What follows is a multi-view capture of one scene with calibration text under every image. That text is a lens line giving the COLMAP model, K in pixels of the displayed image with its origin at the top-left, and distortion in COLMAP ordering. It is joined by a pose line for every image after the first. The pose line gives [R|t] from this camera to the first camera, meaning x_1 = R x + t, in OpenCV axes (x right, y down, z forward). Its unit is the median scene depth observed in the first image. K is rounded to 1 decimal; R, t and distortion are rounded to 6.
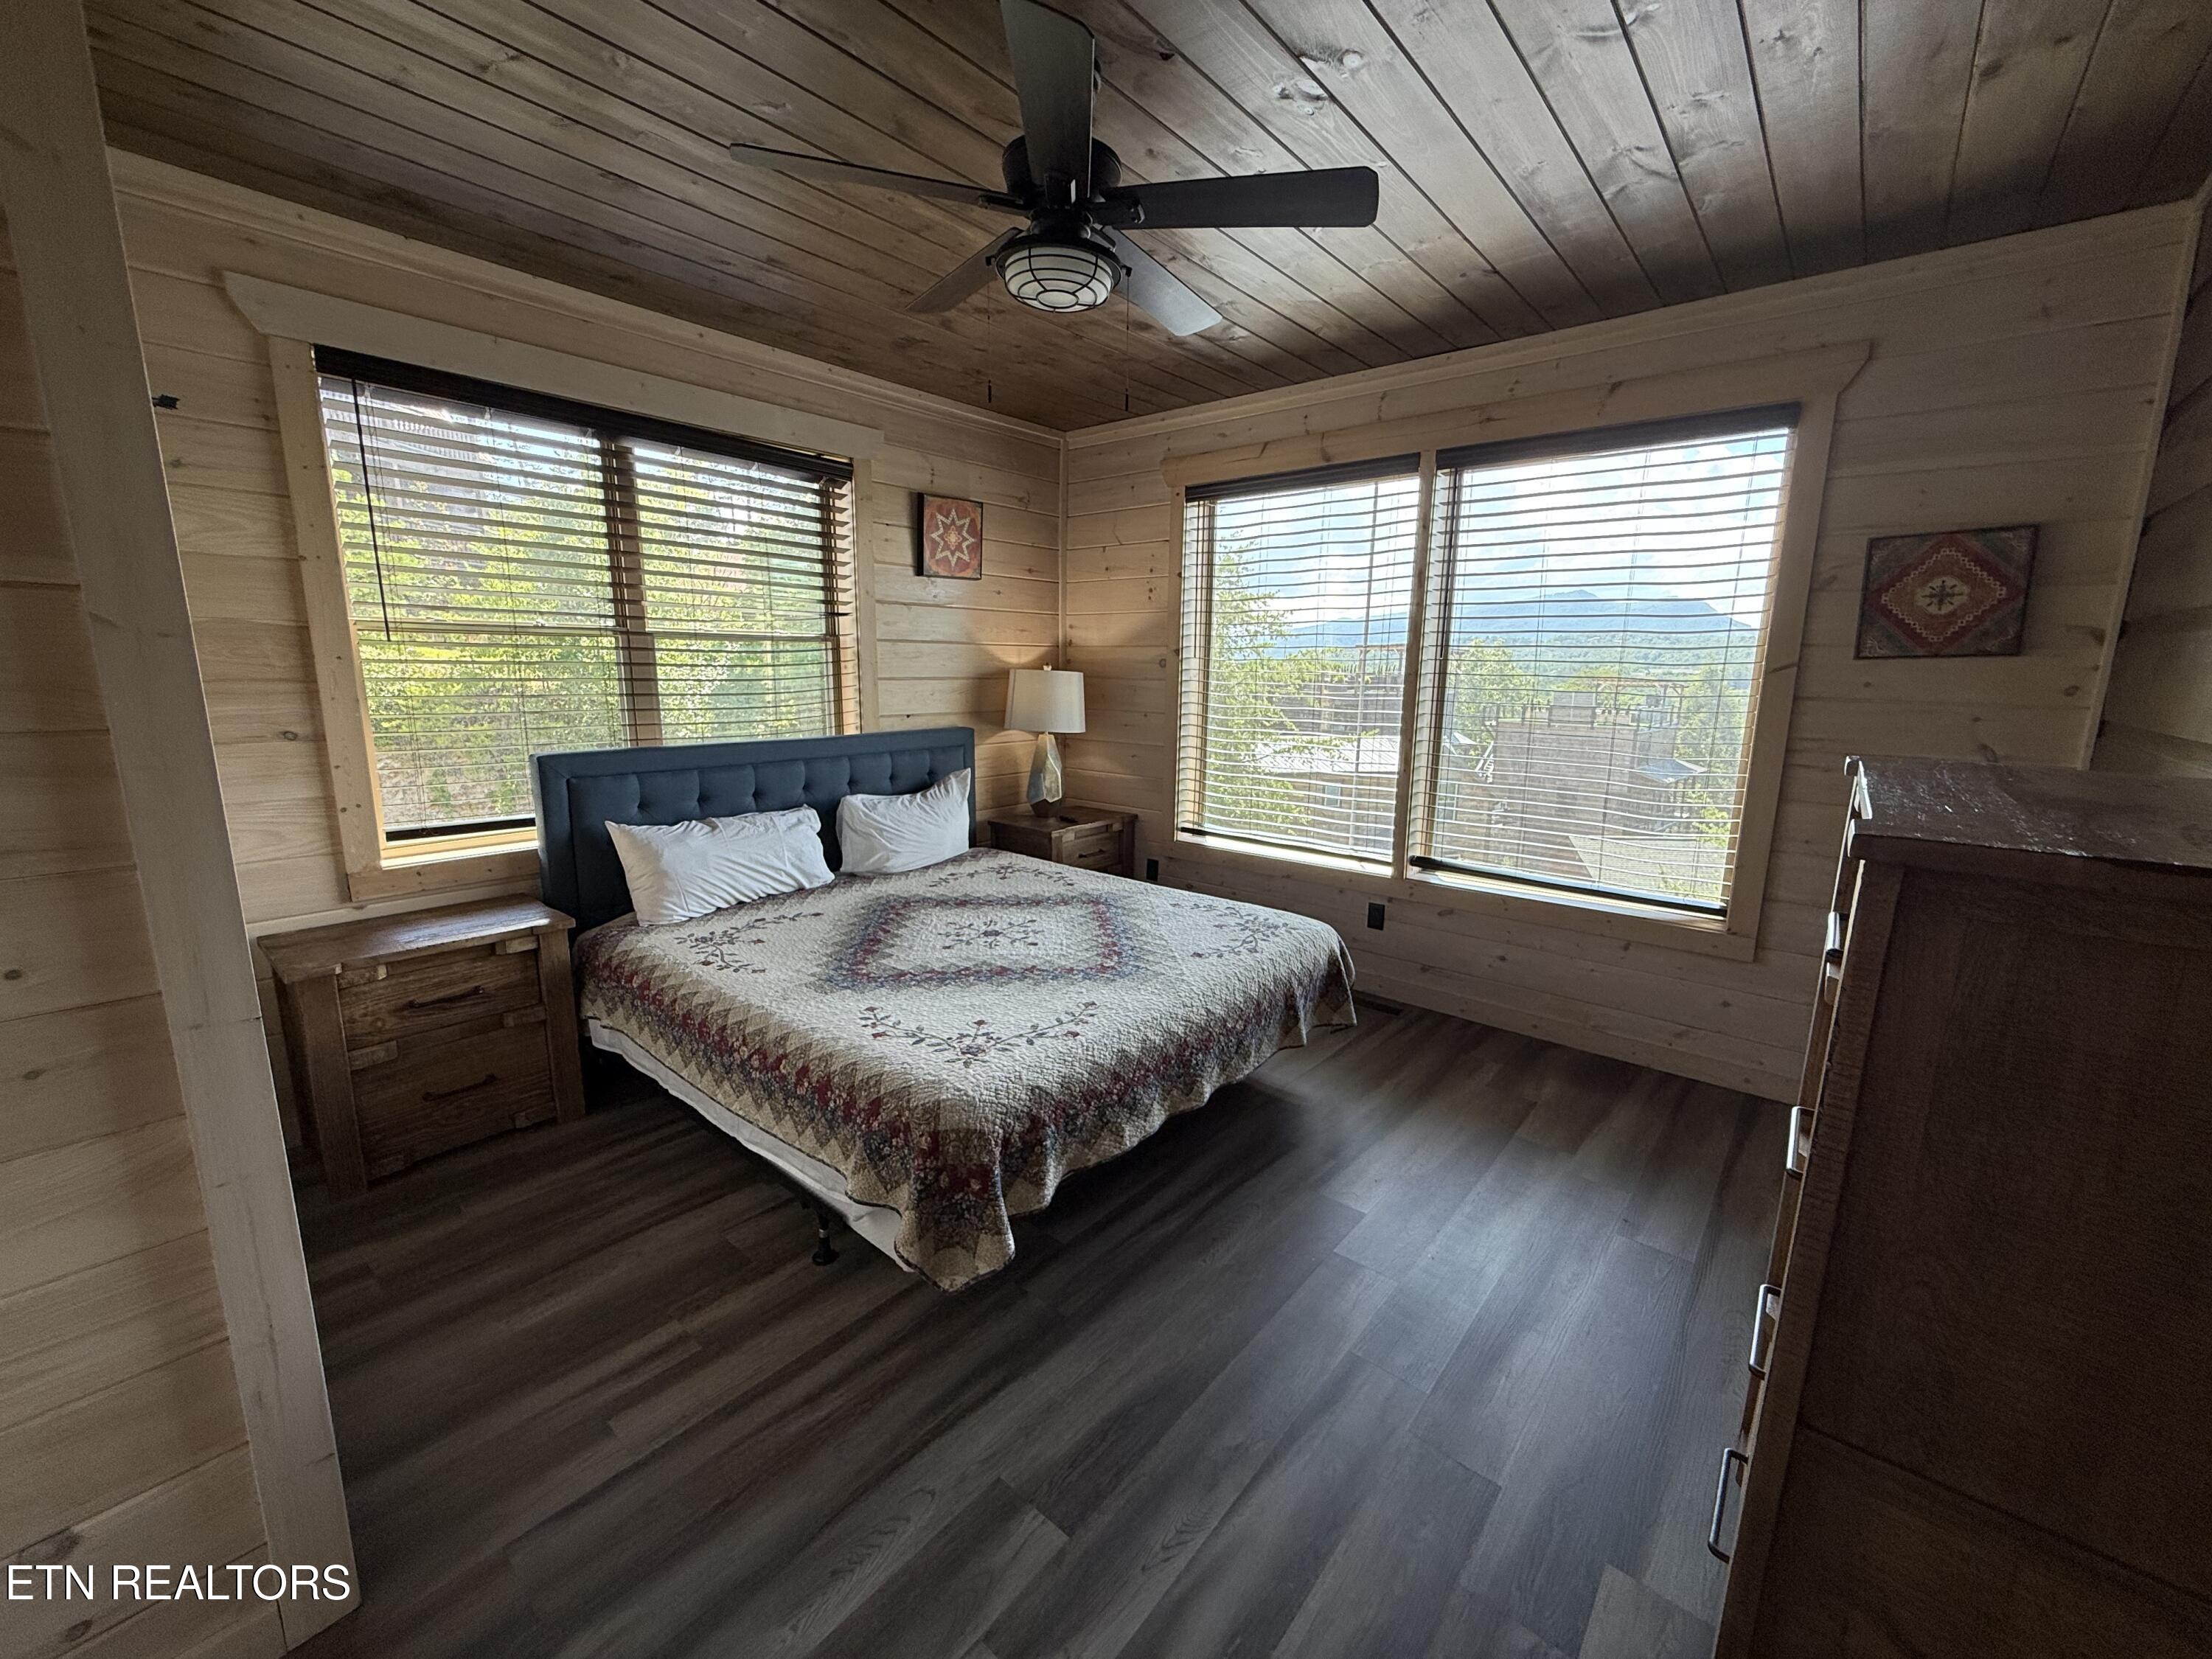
lens RADIAL K [[879.3, 0, 1105.4], [0, 879.3, 828.7], [0, 0, 1]] dist [-0.000336, -0.000189]
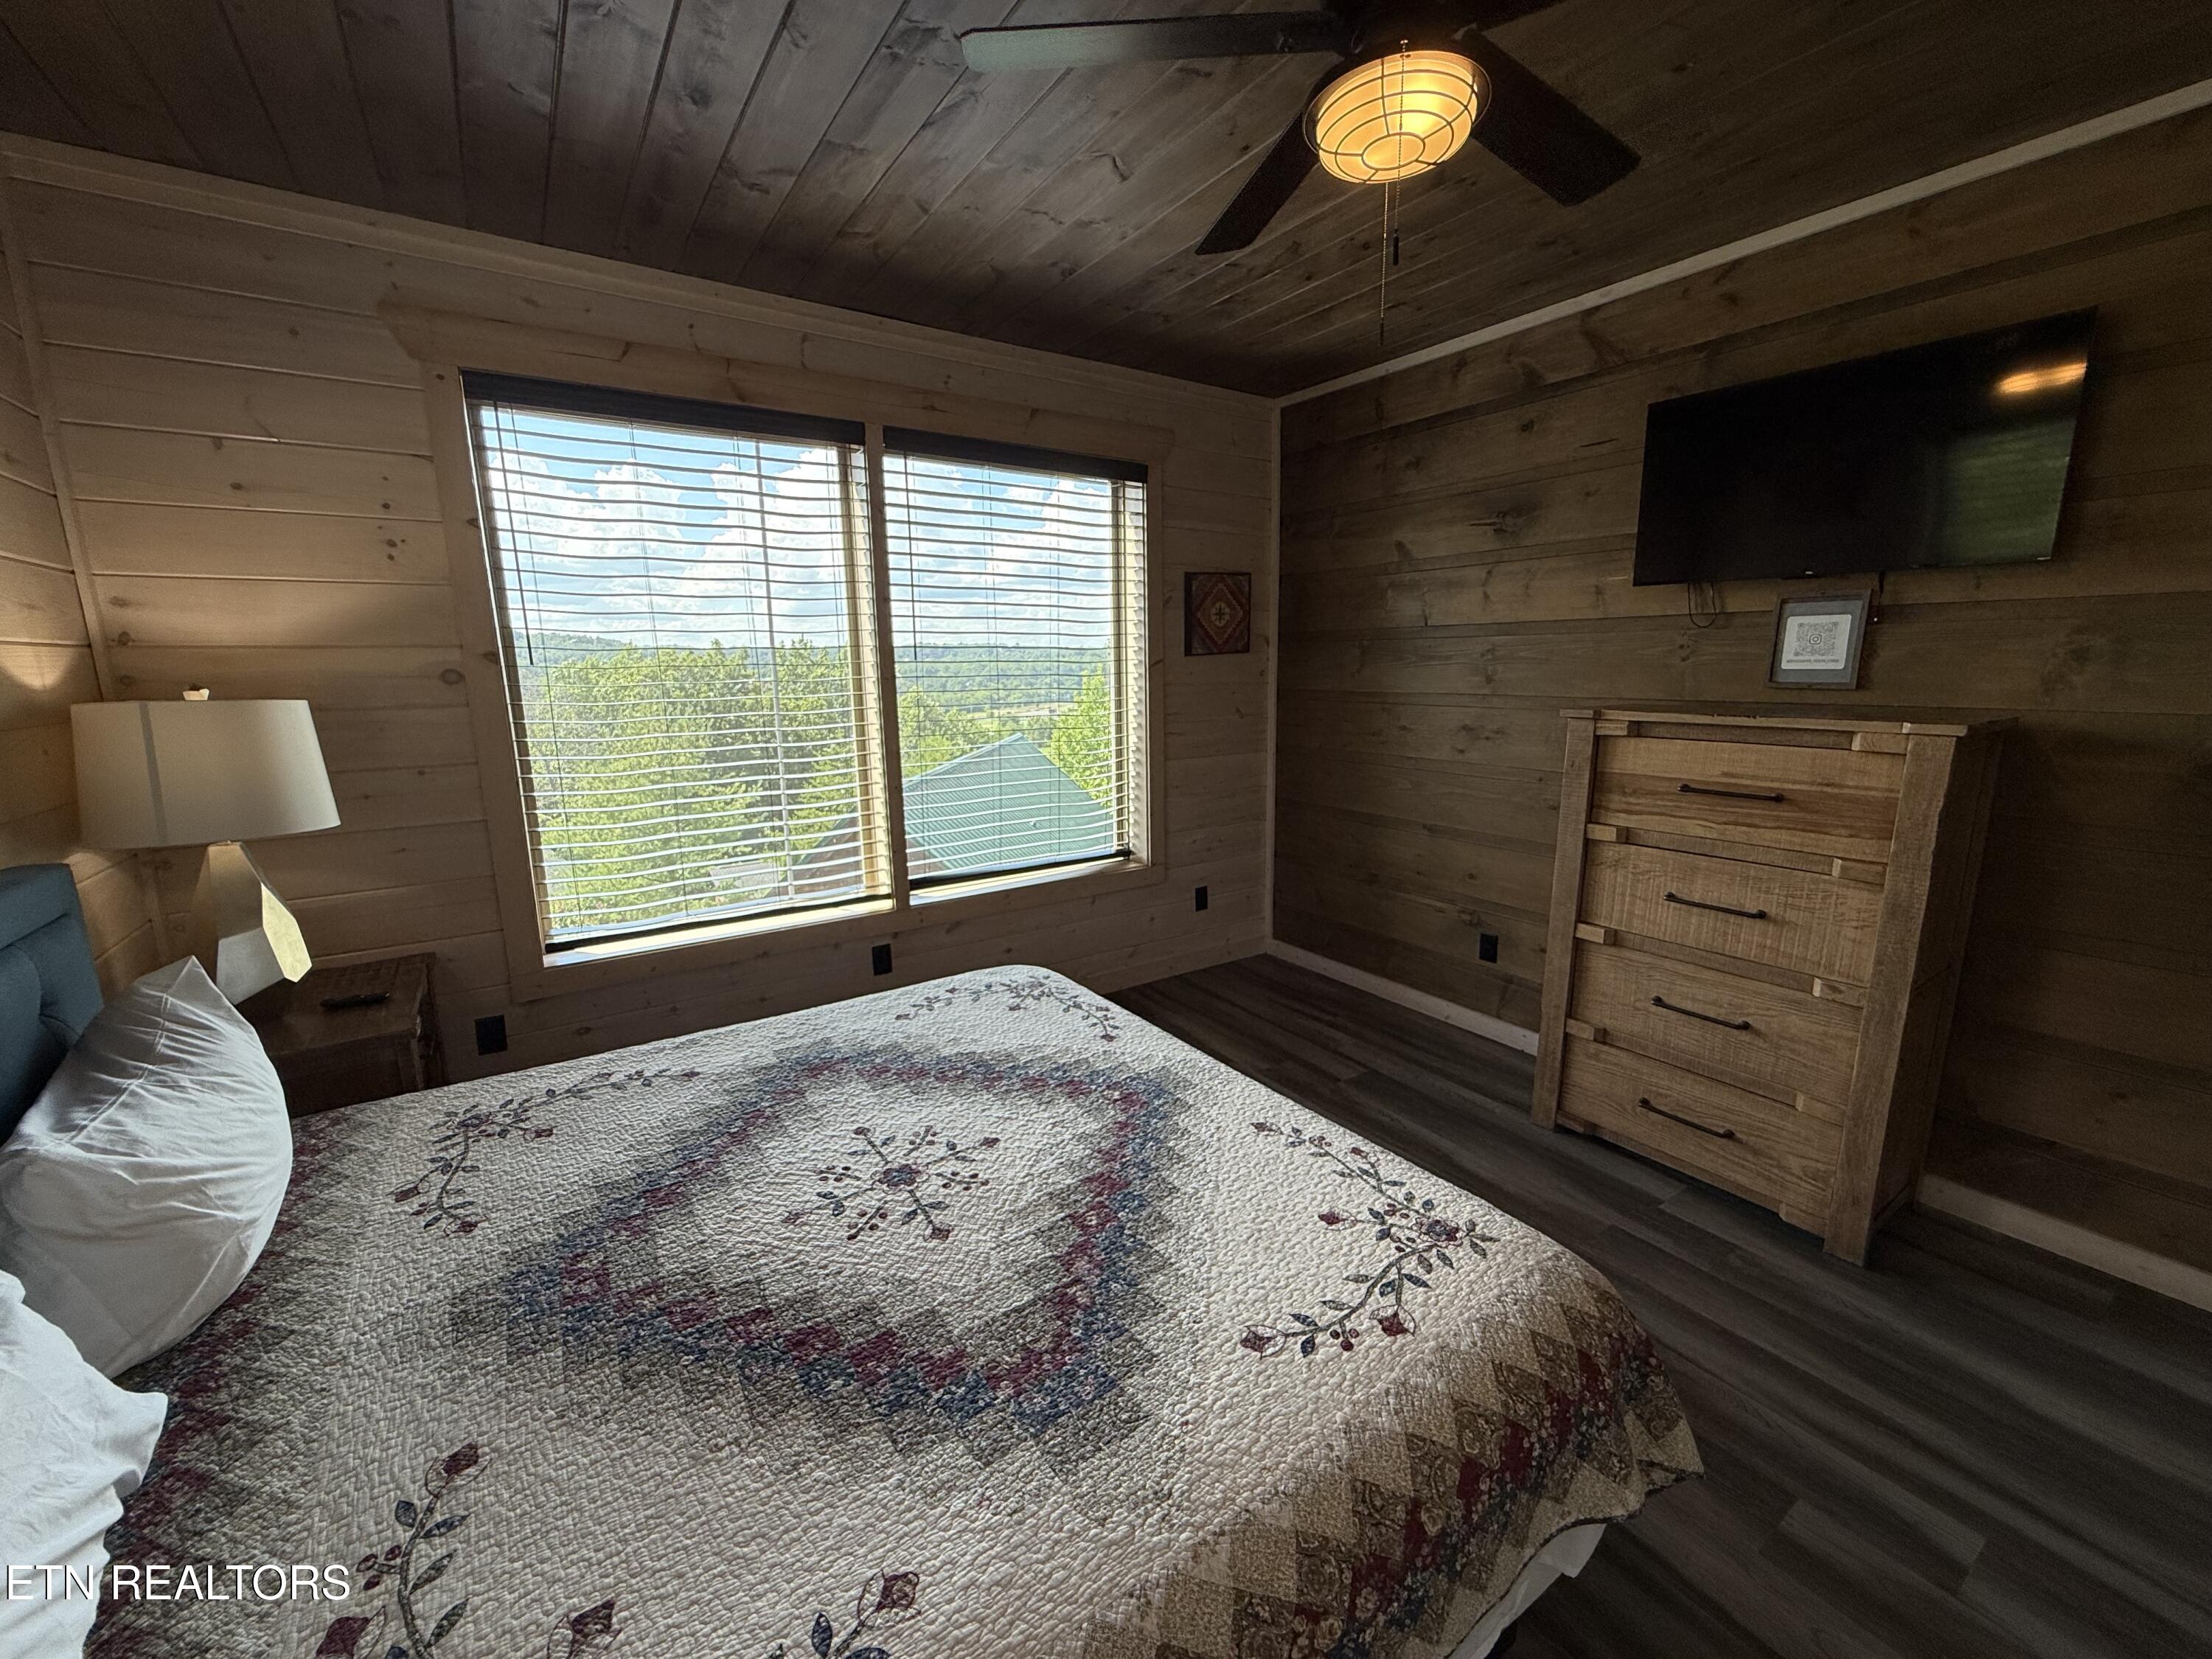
lens RADIAL K [[879.3, 0, 1103.5], [0, 879.3, 830.4], [0, 0, 1]] dist [-0.000336, -0.000189]
pose [[0.278525, -0.195106, 0.940403, -0.553916], [0.195020, 0.970240, 0.143536, -0.138876], [-0.940421, 0.143419, 0.308285, 0.675067]]
